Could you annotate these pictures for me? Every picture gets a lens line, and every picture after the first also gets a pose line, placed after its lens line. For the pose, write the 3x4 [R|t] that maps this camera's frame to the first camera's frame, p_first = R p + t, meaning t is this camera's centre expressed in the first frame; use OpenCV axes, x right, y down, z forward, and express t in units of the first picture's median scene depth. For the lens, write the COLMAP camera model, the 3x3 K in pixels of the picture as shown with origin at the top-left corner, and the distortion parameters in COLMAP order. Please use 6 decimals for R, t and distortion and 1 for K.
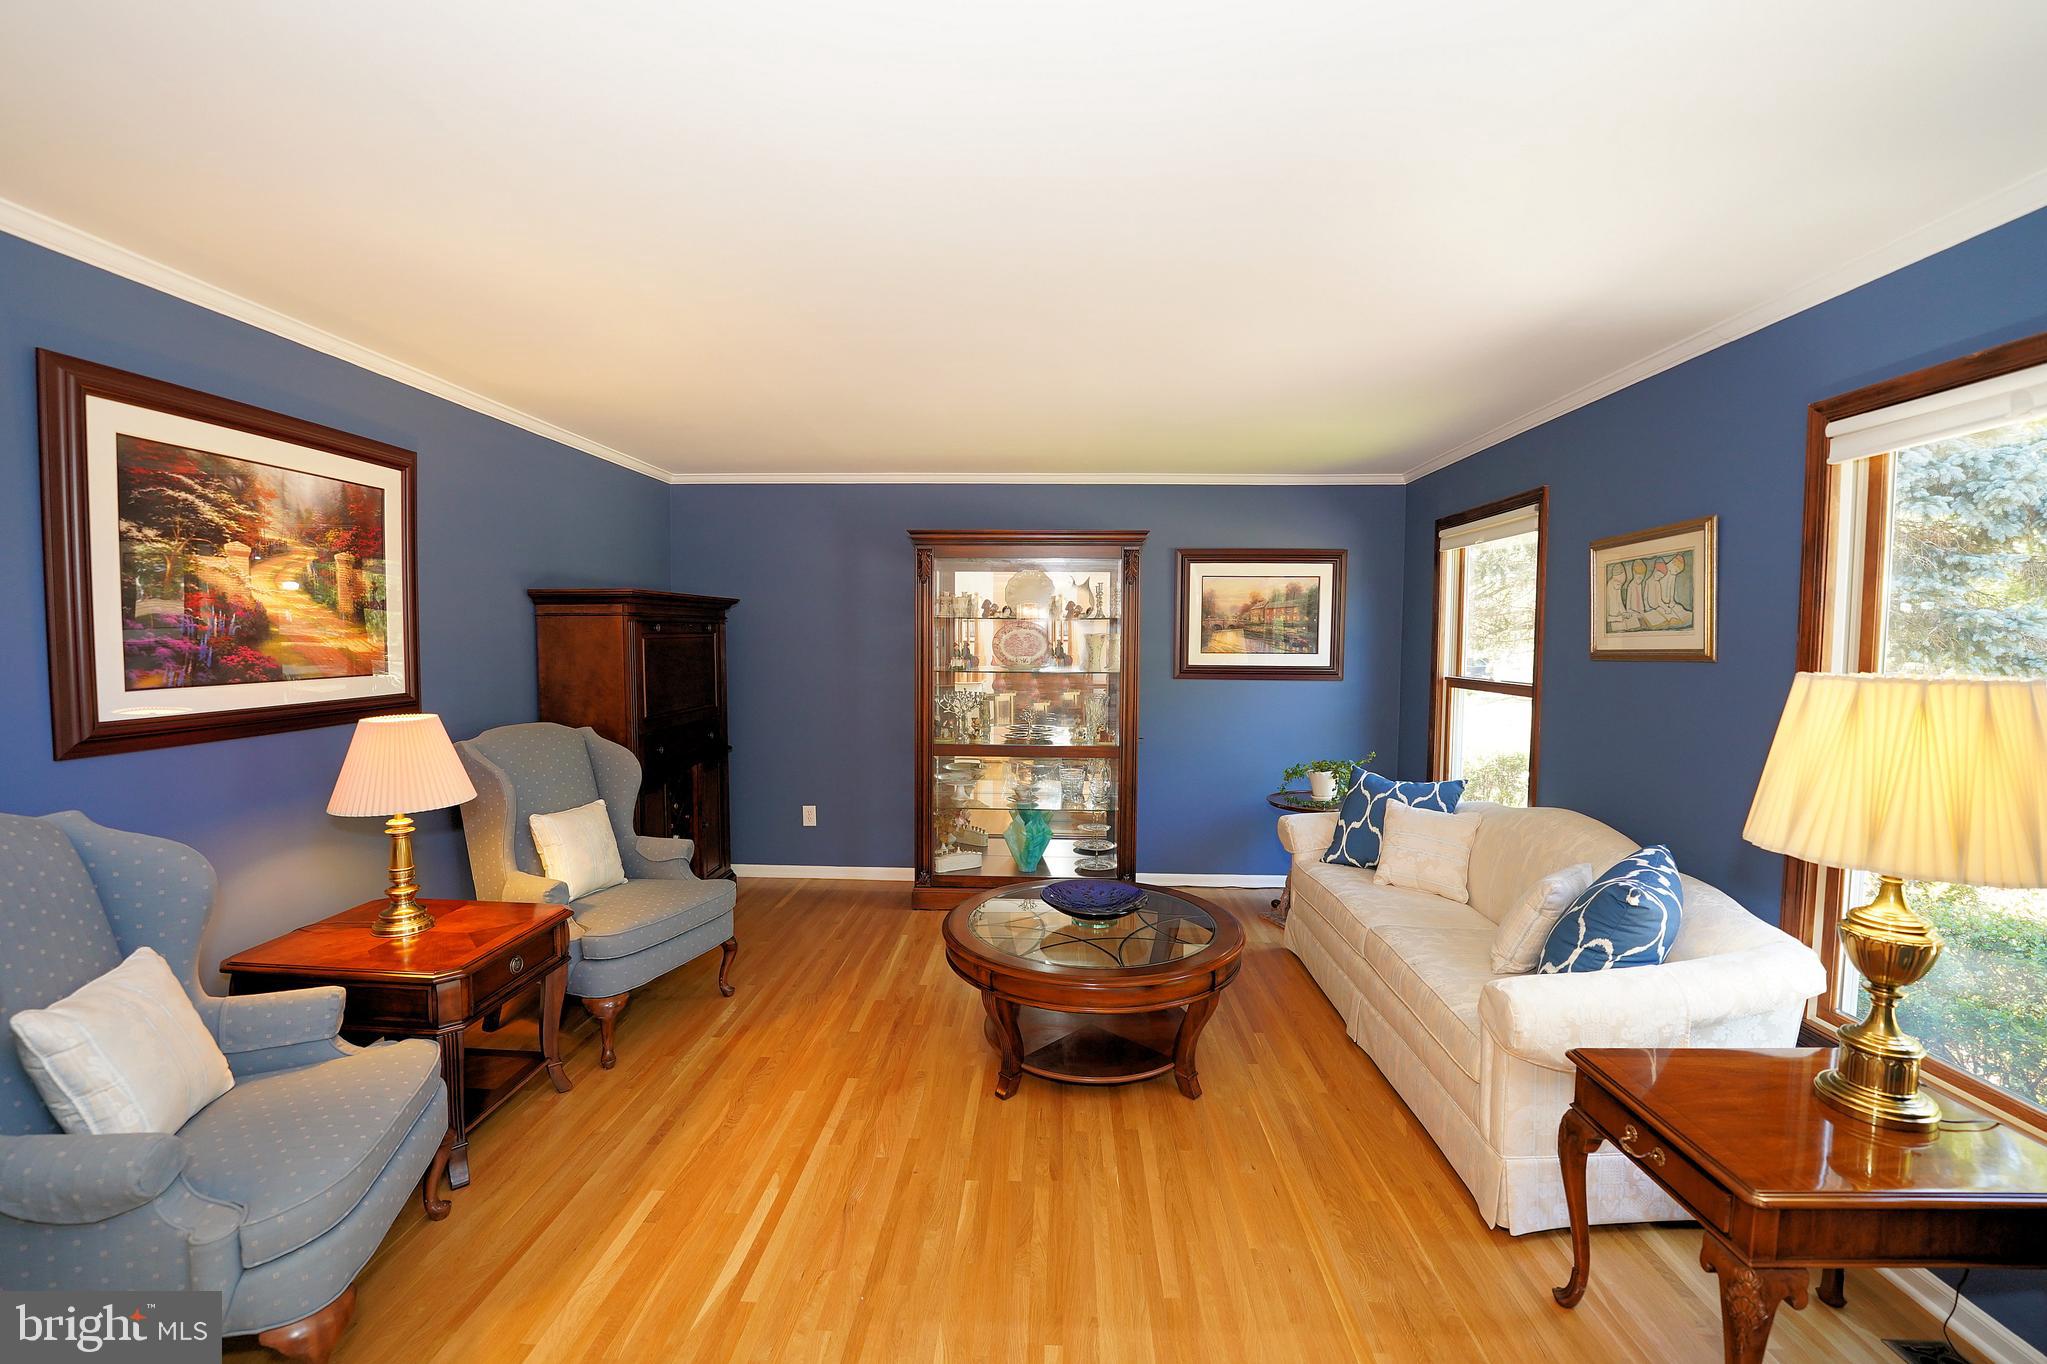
lens RADIAL K [[835.8, 0, 1027.2], [0, 835.8, 684.6], [0, 0, 1]] dist [-0.021924, 0.000746]
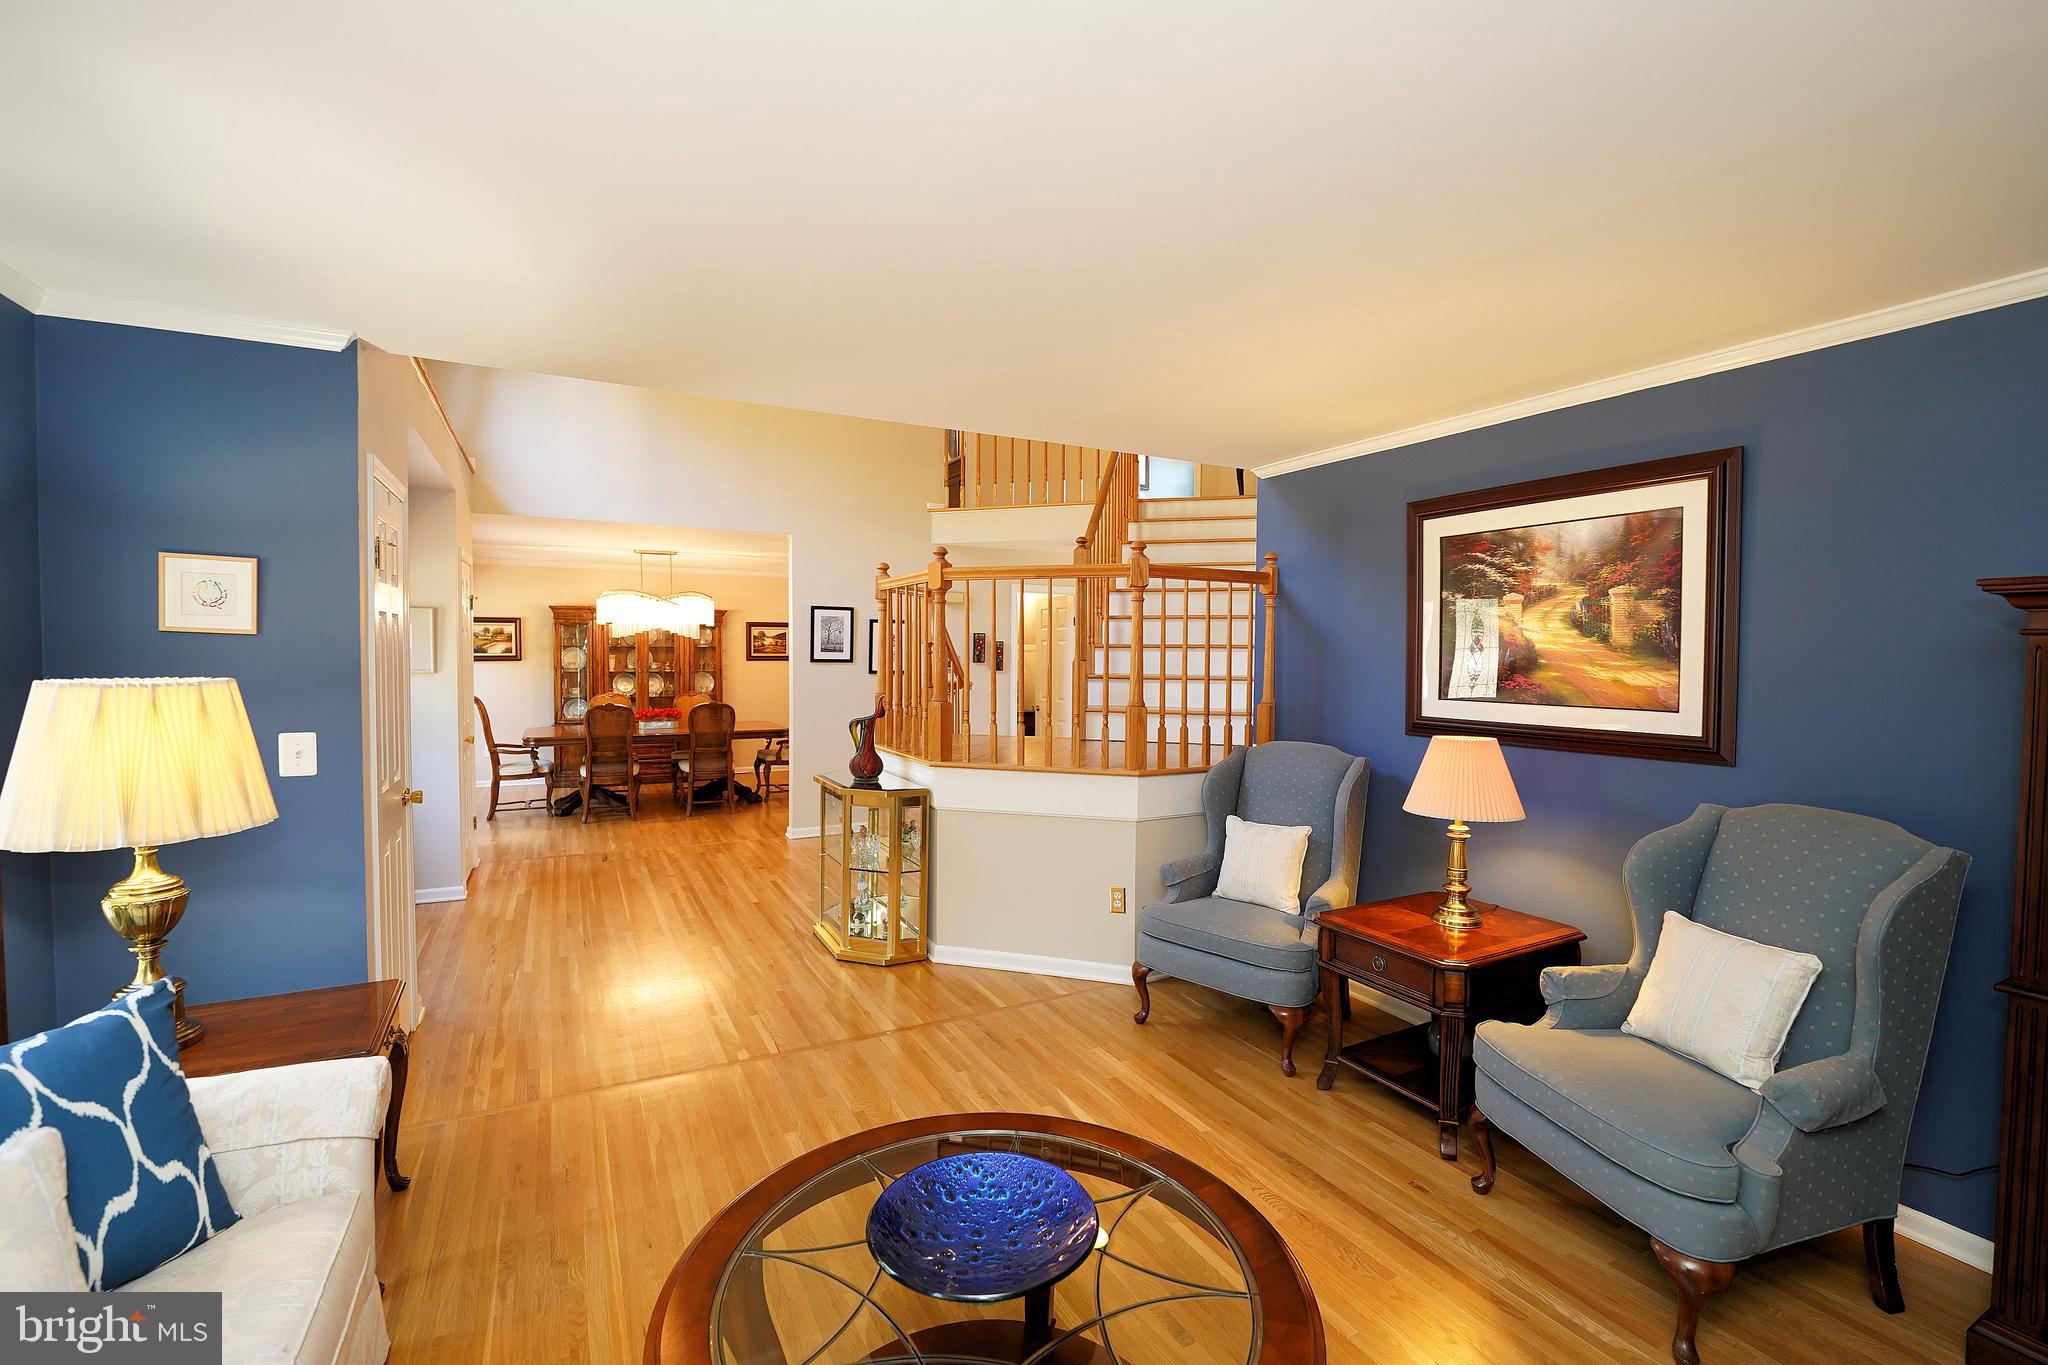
lens RADIAL K [[904.8, 0, 1018.3], [0, 904.8, 683.1], [0, 0, 1]] dist [-0.015453, 0.000496]
pose [[-0.869836, -0.005343, -0.493313, 0.414232], [-0.051658, 0.995431, 0.080306, -0.109448], [0.490630, 0.095337, -0.866137, 1.898607]]
